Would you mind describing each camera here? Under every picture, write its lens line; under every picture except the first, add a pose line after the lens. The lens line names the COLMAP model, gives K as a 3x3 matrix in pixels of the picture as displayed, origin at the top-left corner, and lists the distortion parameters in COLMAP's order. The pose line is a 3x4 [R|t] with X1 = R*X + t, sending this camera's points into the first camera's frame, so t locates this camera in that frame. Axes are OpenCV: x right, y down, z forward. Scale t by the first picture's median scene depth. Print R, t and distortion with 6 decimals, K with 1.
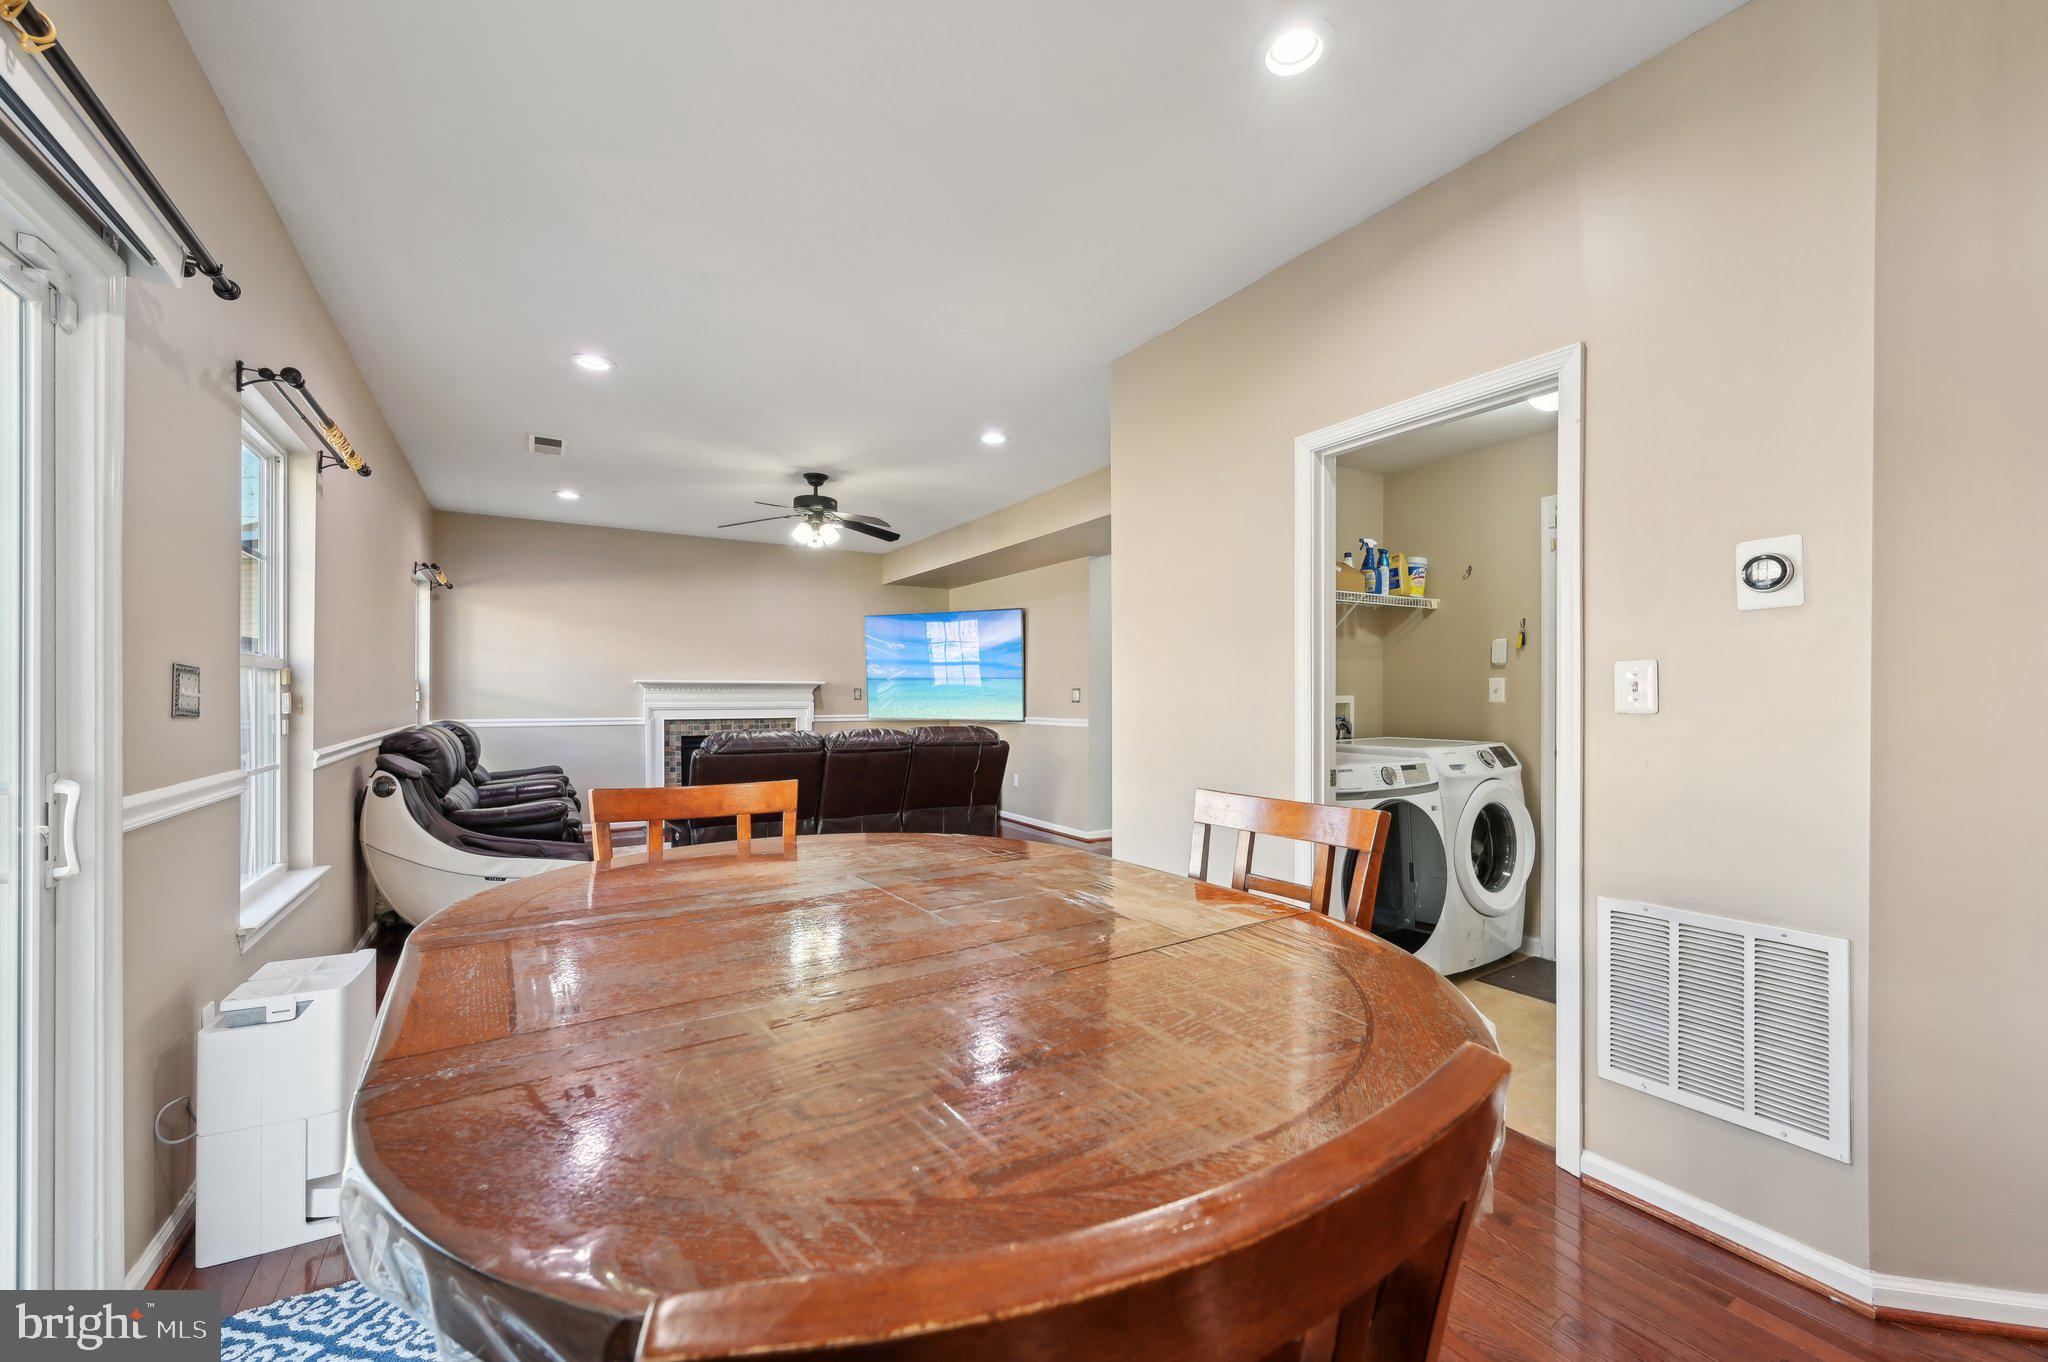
lens RADIAL K [[809.0, 0, 1022.5], [0, 809.0, 697.8], [0, 0, 1]] dist [-0.002137, 0.000527]
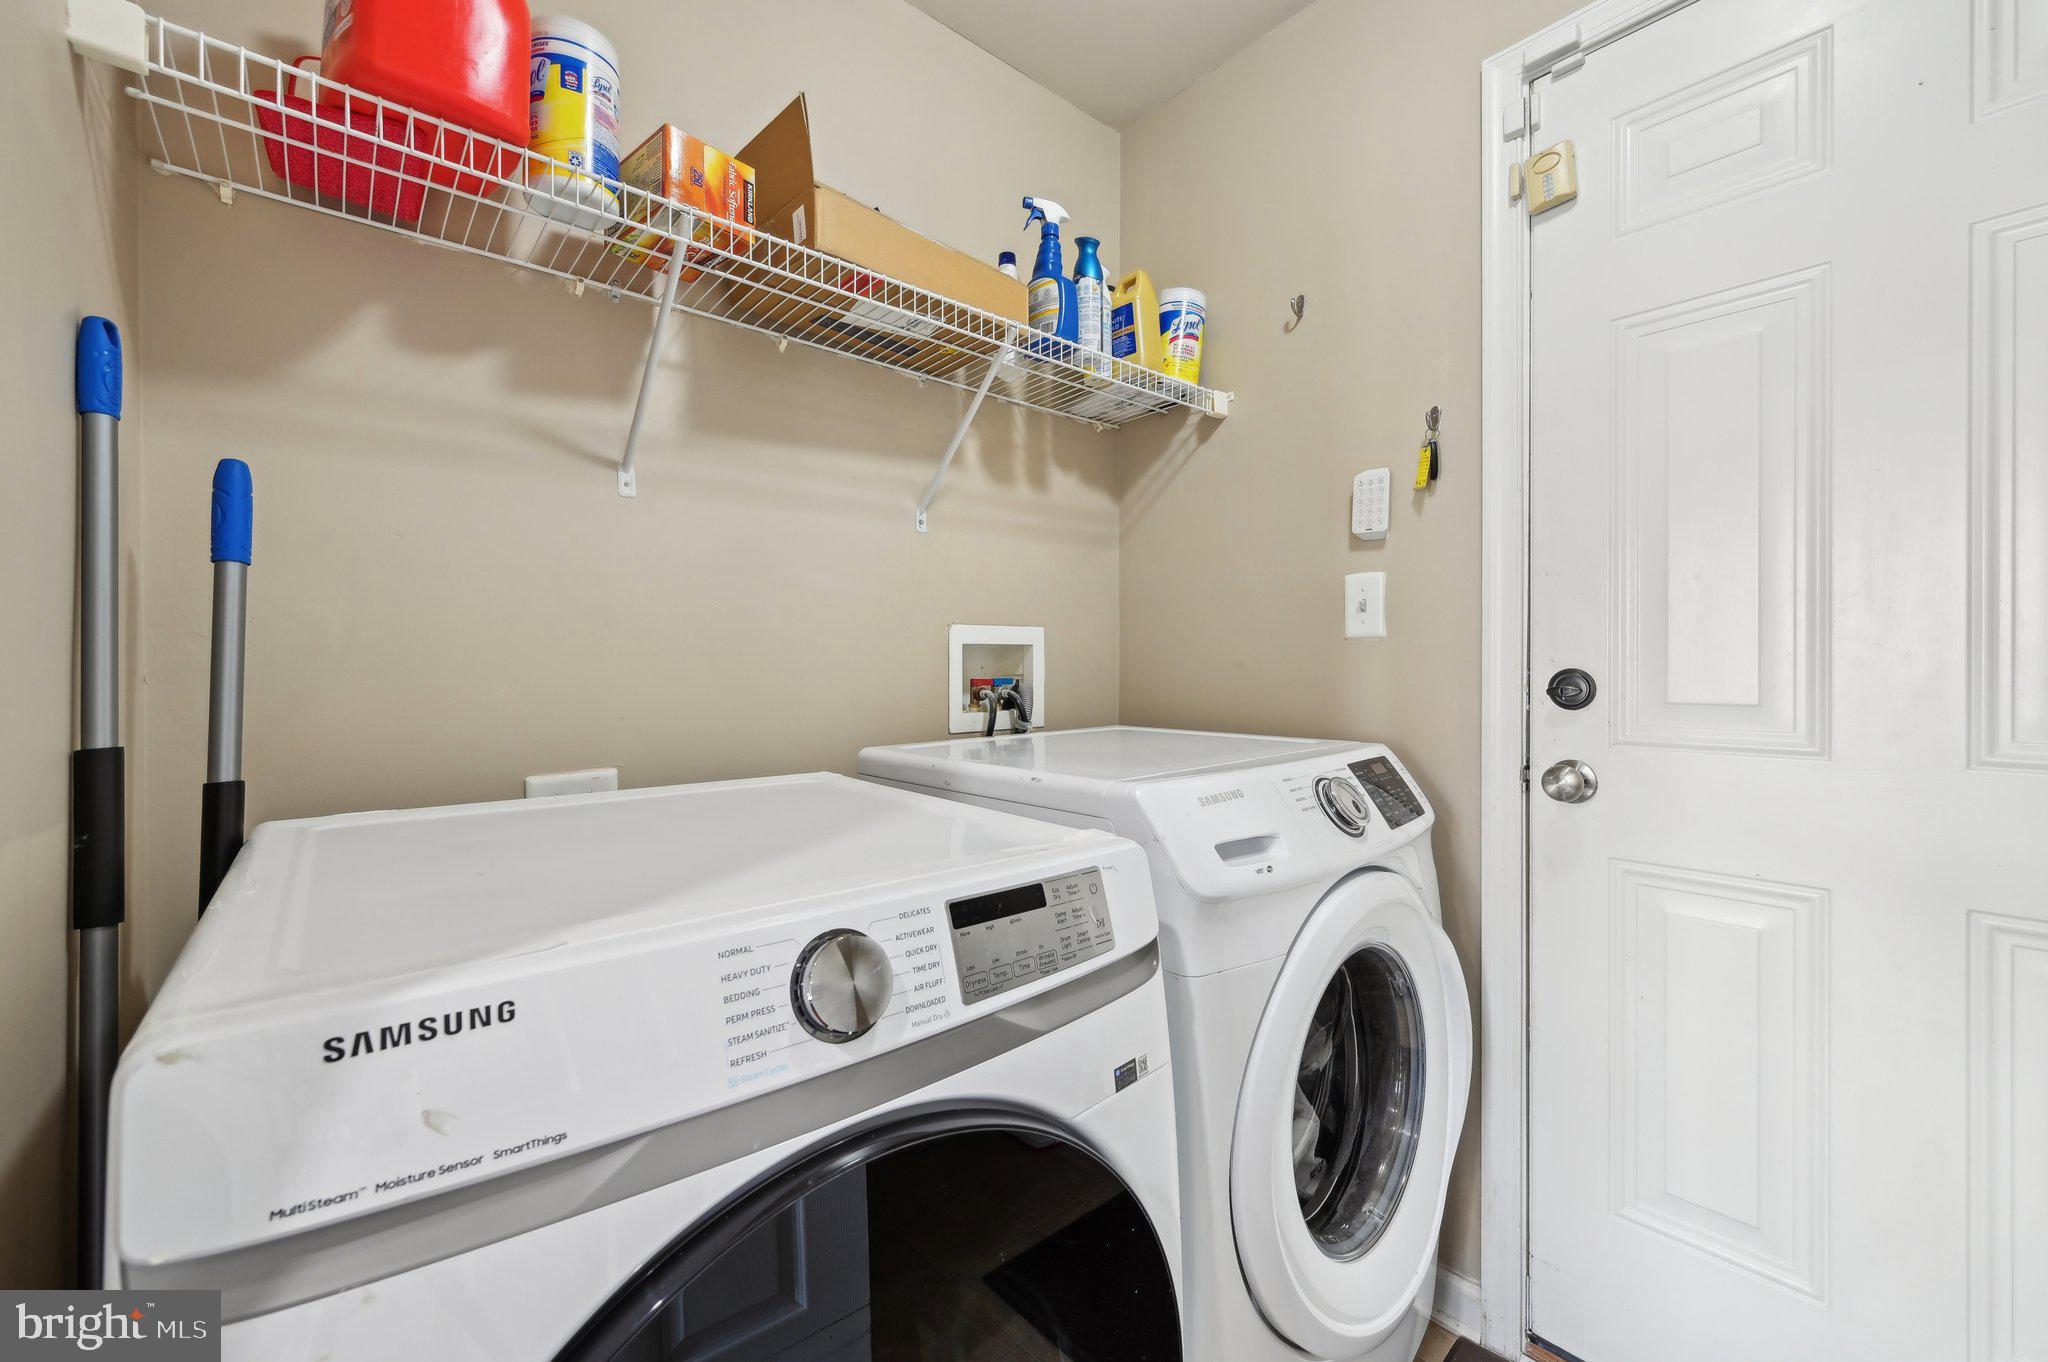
lens RADIAL K [[809.0, 0, 1031.9], [0, 809.0, 664.7], [0, 0, 1]] dist [-0.002137, 0.000527]
pose [[0.985988, 0.003940, 0.166767, 0.369944], [-0.002493, 0.999957, -0.008886, 0.022076], [-0.166795, 0.008346, 0.985956, 0.652441]]
